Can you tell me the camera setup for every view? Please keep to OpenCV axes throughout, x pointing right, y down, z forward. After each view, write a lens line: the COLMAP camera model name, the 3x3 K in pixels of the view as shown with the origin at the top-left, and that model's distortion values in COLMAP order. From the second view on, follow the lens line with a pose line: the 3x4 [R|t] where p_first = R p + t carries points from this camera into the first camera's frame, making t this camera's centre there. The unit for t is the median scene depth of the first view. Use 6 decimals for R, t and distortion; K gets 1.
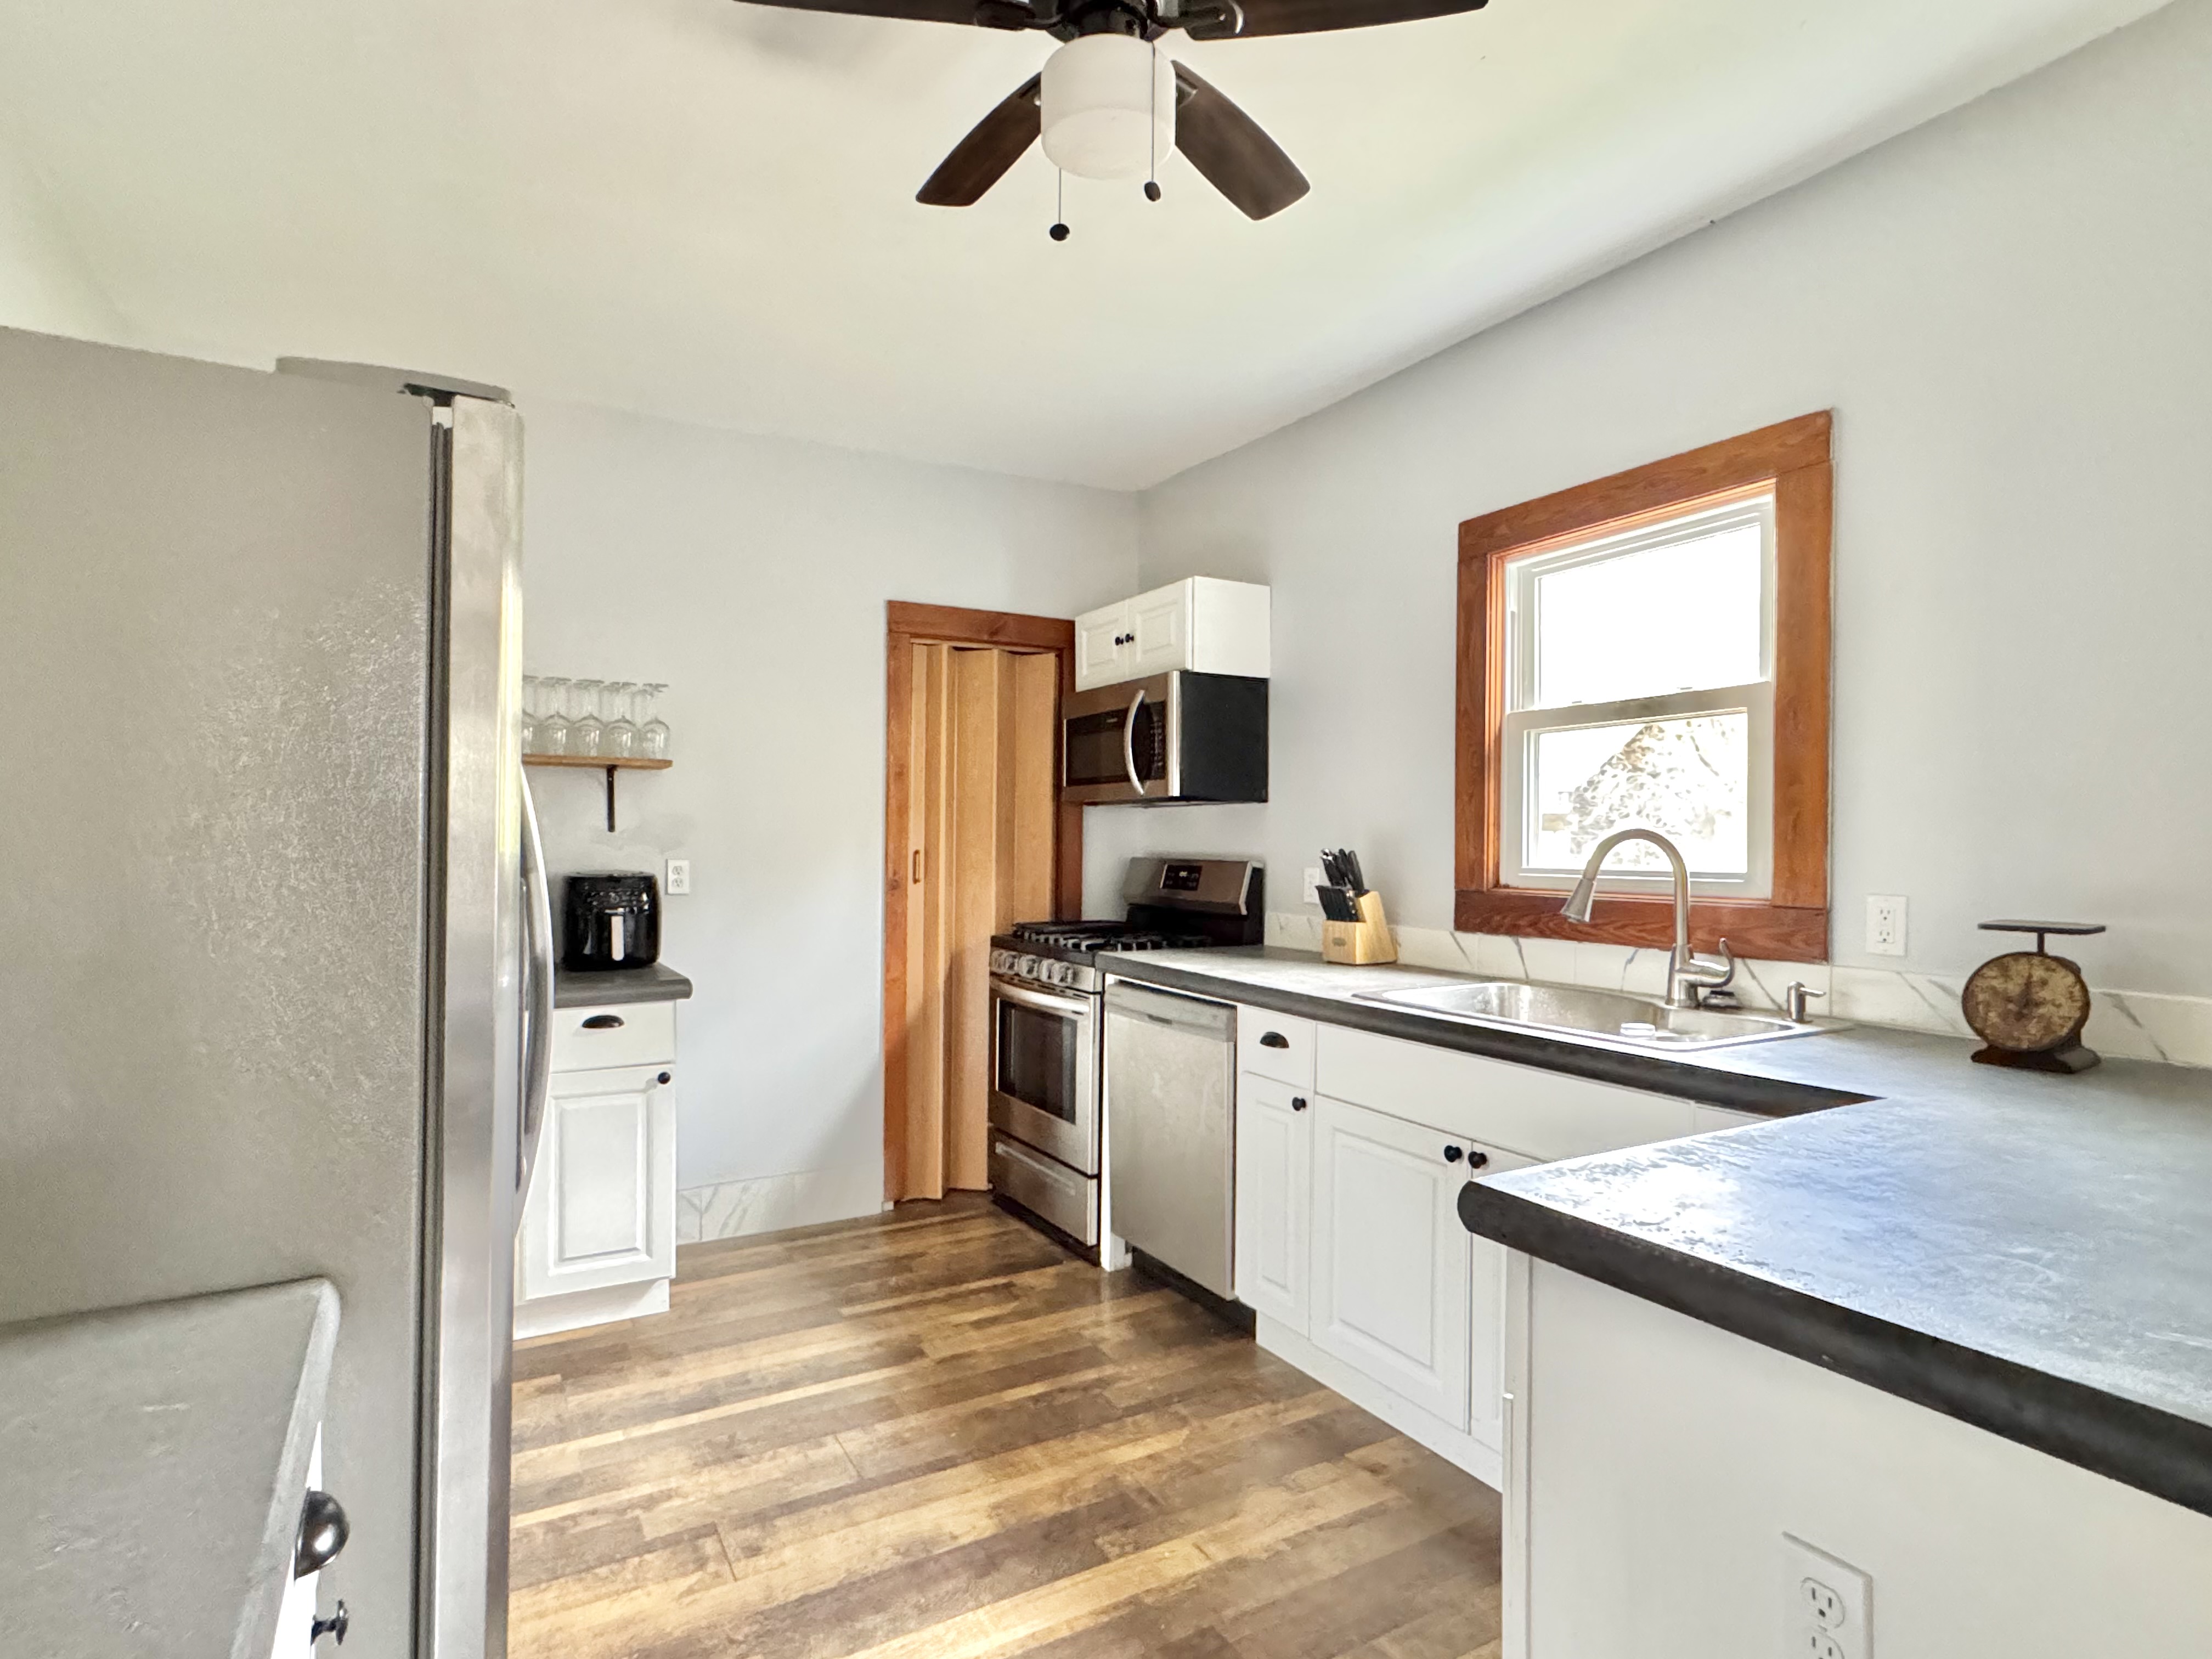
lens RADIAL K [[1179.4, 0, 1106.0], [0, 1179.4, 833.4], [0, 0, 1]] dist [0.000100, -0.000105]
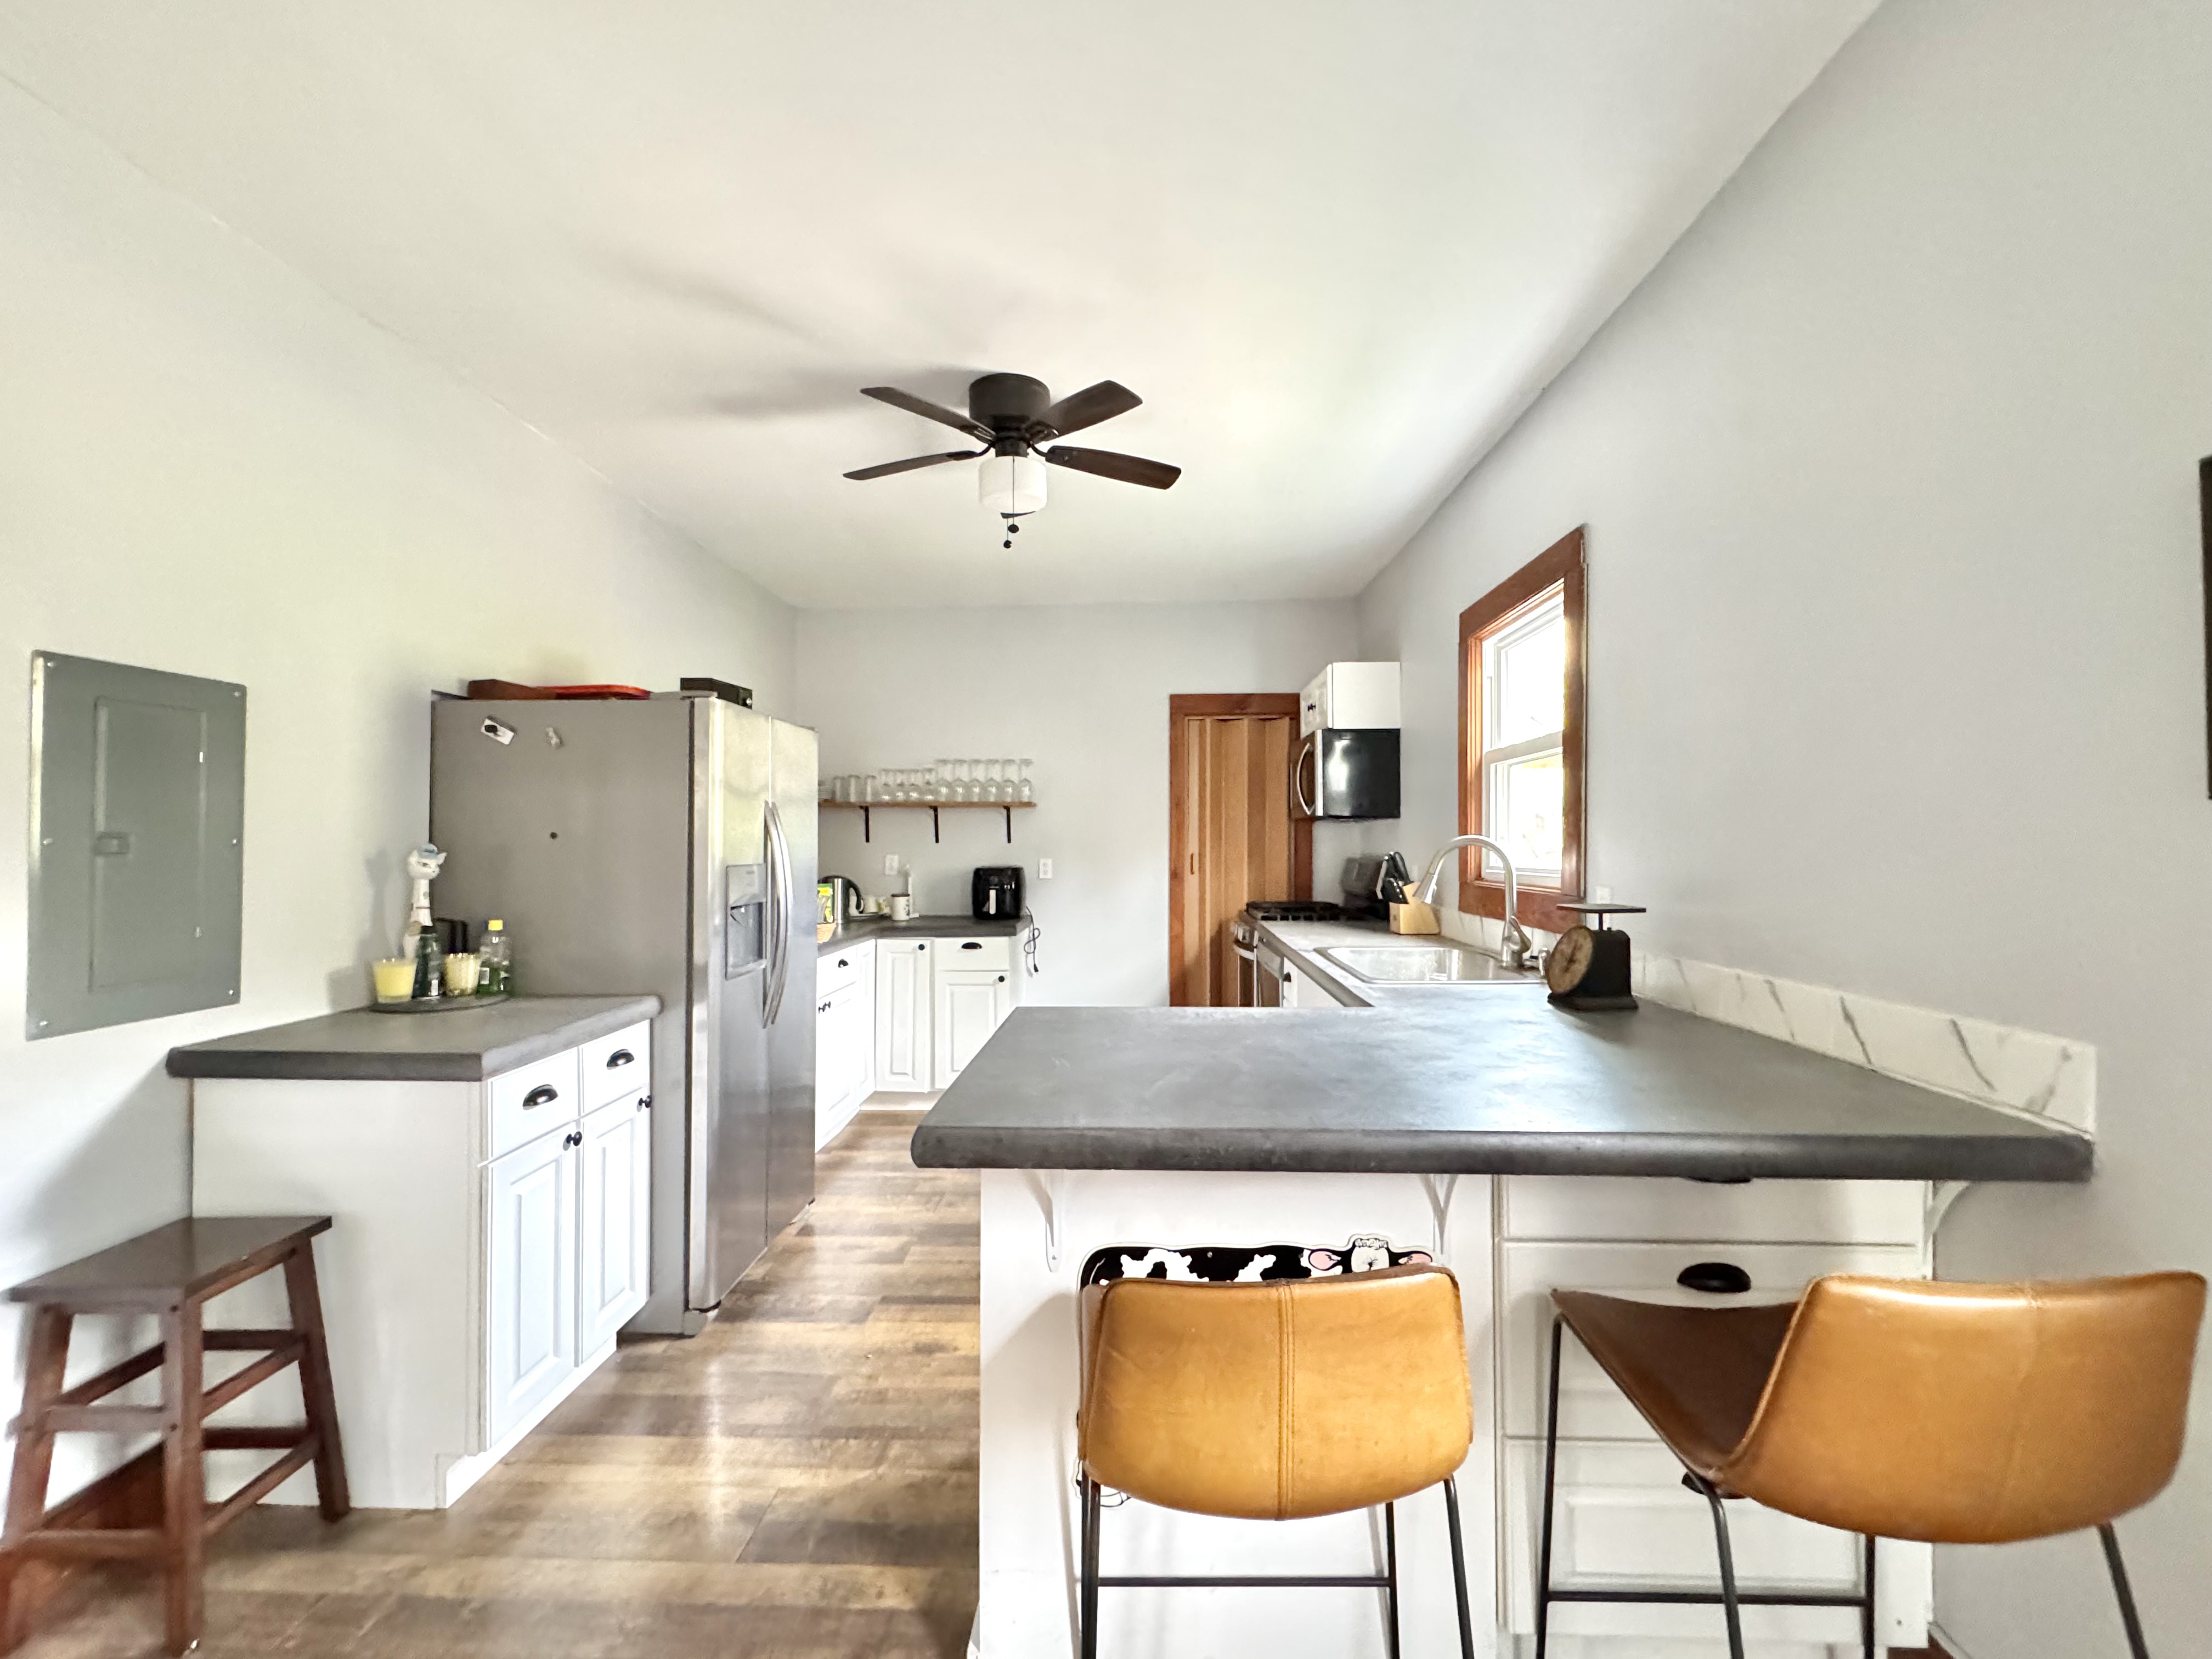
lens RADIAL K [[956.9, 0, 1112.4], [0, 956.9, 832.6], [0, 0, 1]] dist [-0.000197, -0.000011]
pose [[0.849696, -0.013291, -0.527105, 0.444904], [0.010138, 0.999909, -0.008871, -0.002771], [0.527175, 0.002194, 0.849754, -0.131441]]
